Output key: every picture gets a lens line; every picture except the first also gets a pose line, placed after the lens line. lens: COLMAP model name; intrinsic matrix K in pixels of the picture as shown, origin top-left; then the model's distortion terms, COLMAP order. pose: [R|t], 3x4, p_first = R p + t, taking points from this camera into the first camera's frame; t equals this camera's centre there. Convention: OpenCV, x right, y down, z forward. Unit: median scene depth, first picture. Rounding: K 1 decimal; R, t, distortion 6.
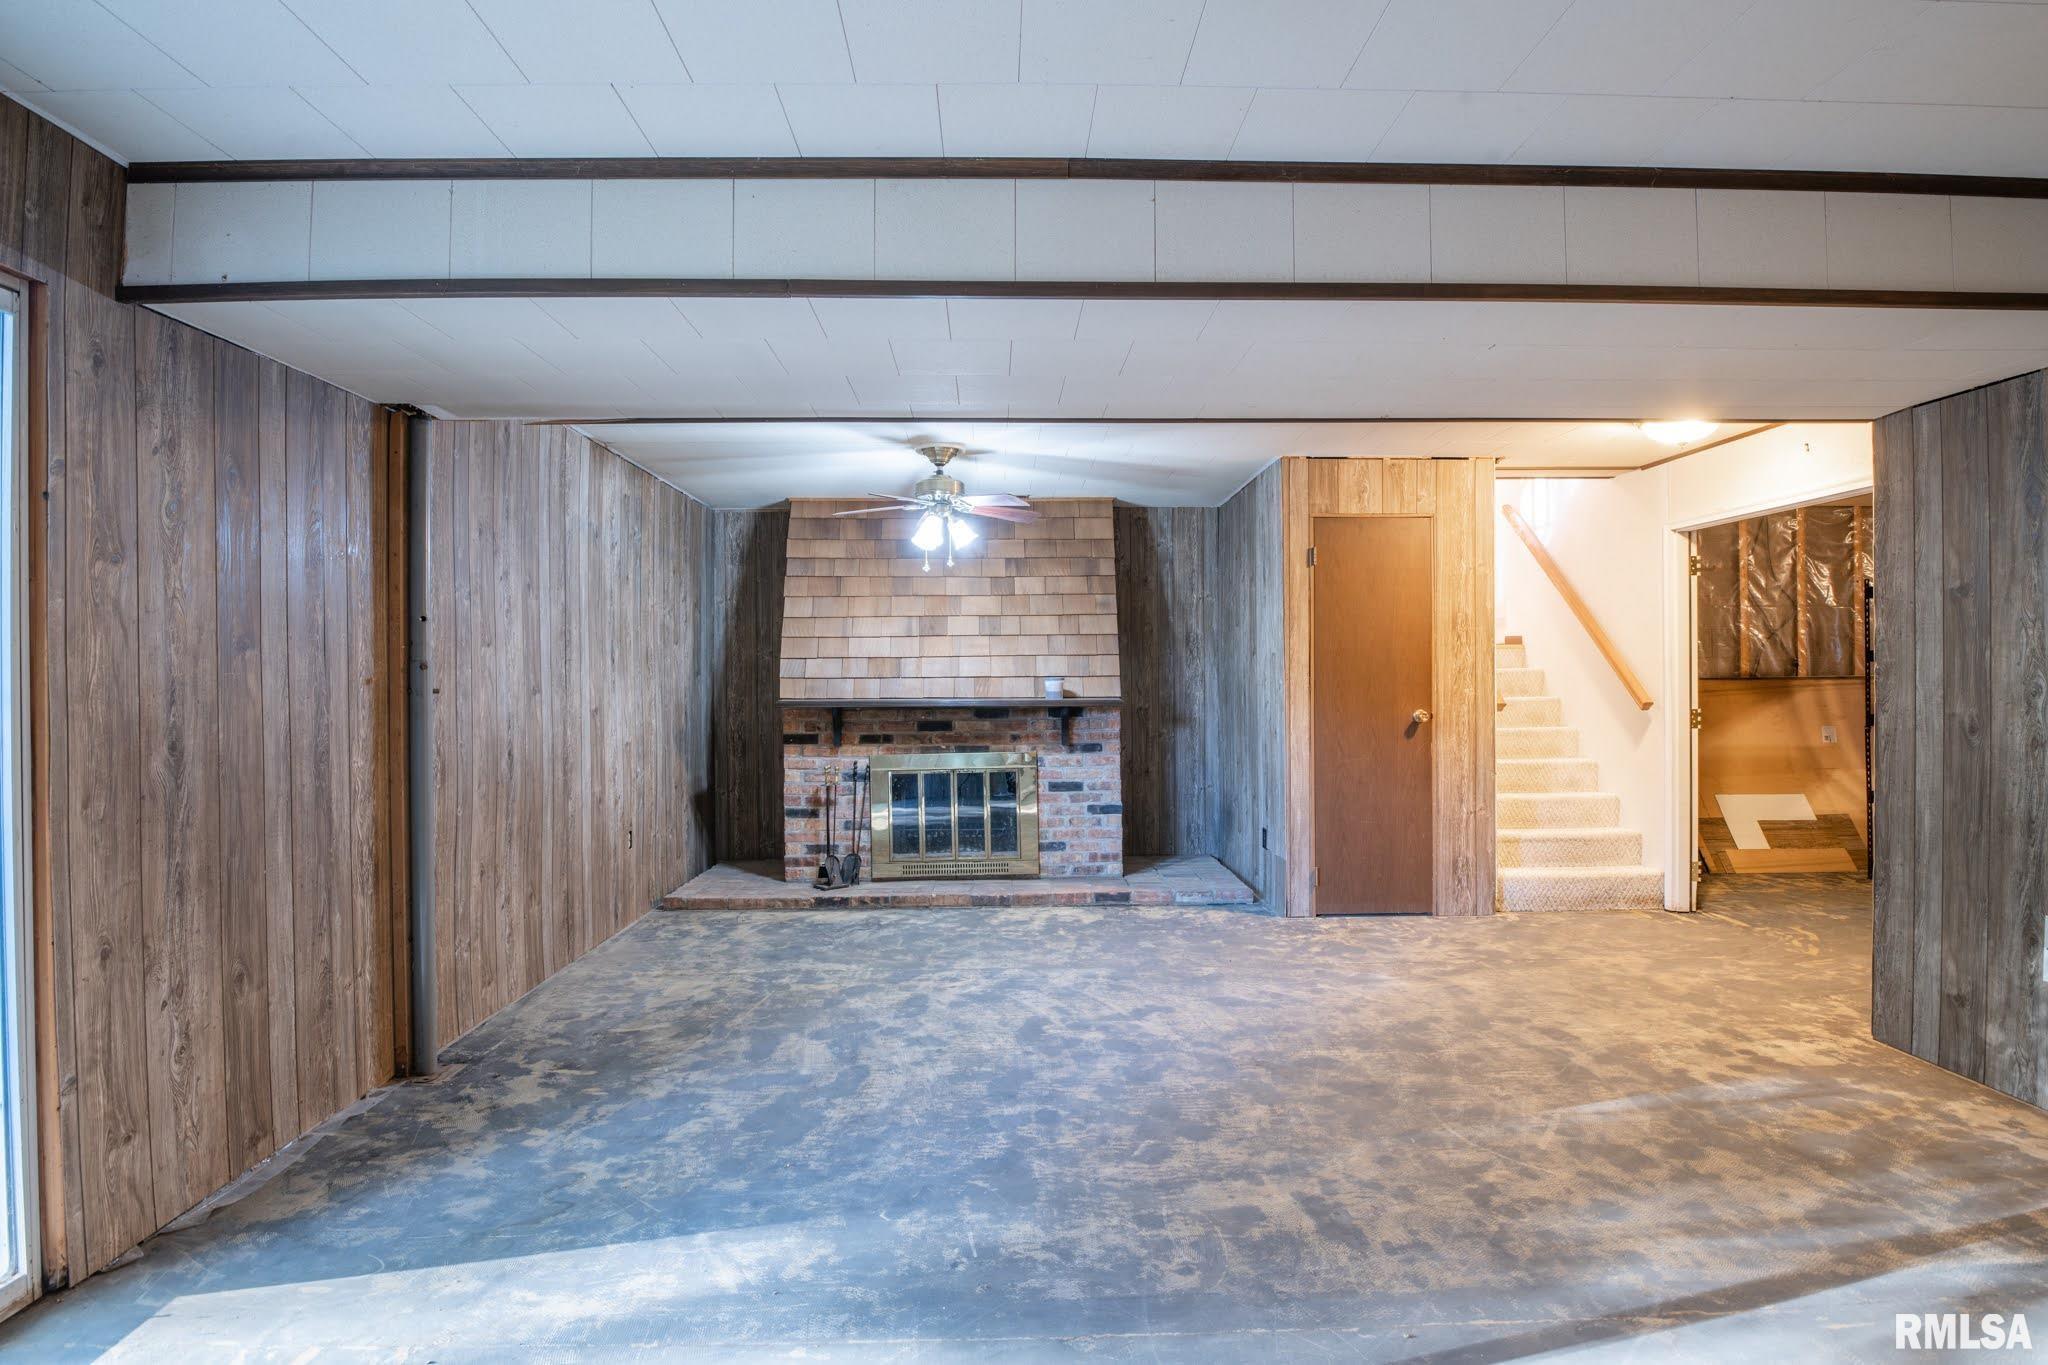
lens RADIAL K [[1049.6, 0, 1032.3], [0, 1049.6, 674.9], [0, 0, 1]] dist [-0.025244, -0.002890]
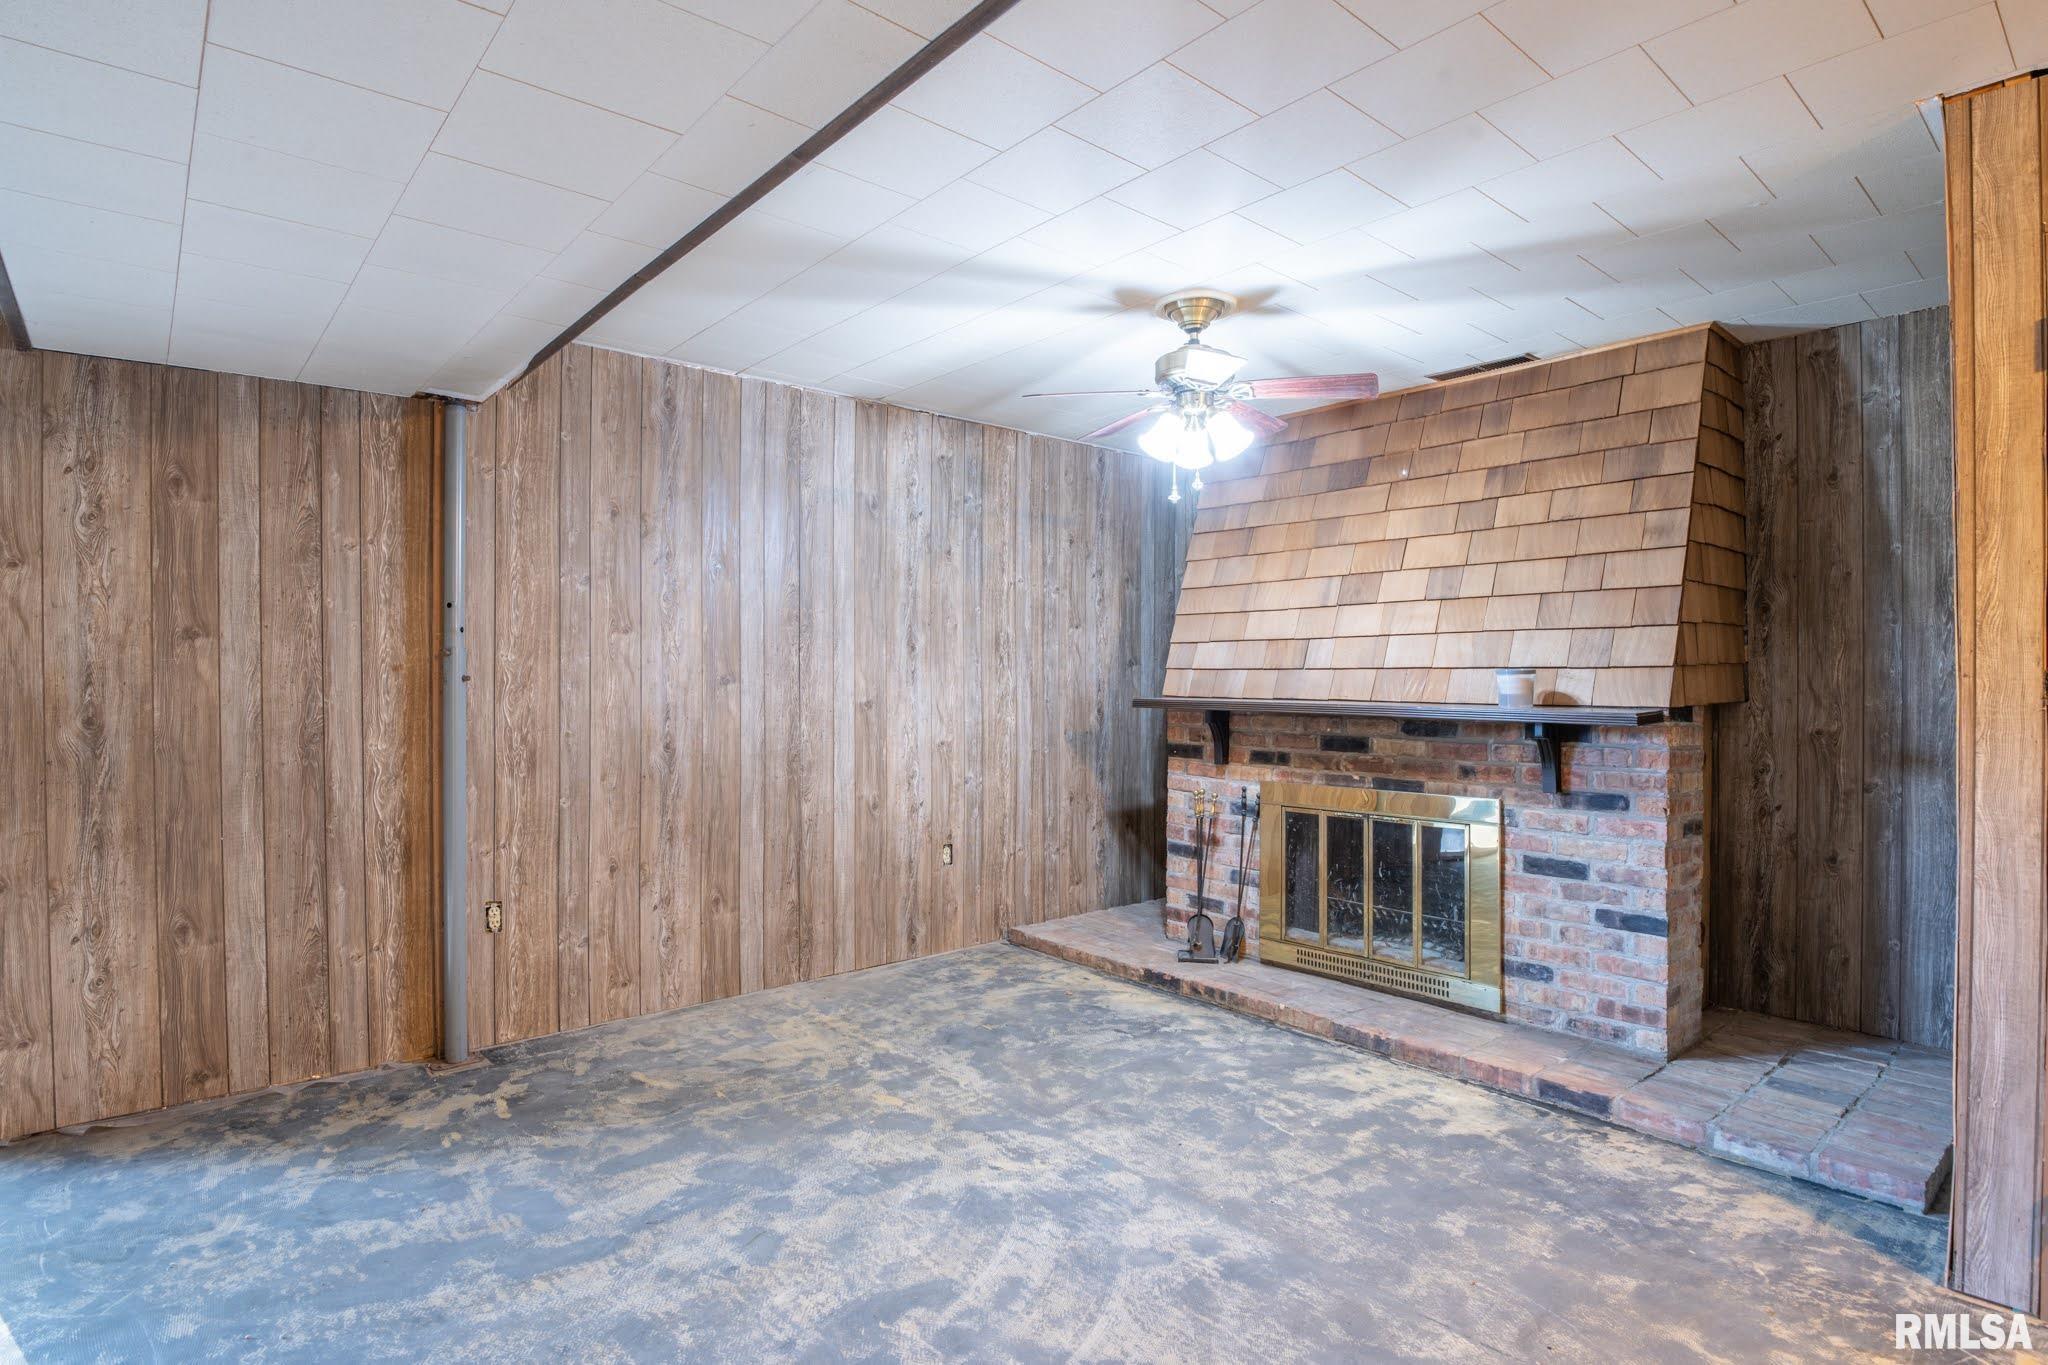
lens RADIAL K [[1049.6, 0, 1032.3], [0, 1049.6, 674.9], [0, 0, 1]] dist [-0.025244, -0.002890]
pose [[0.613099, 0.006951, -0.789976, 0.420045], [-0.002516, 0.999973, 0.006846, 0.003398], [0.790002, -0.002210, 0.613100, 0.641017]]
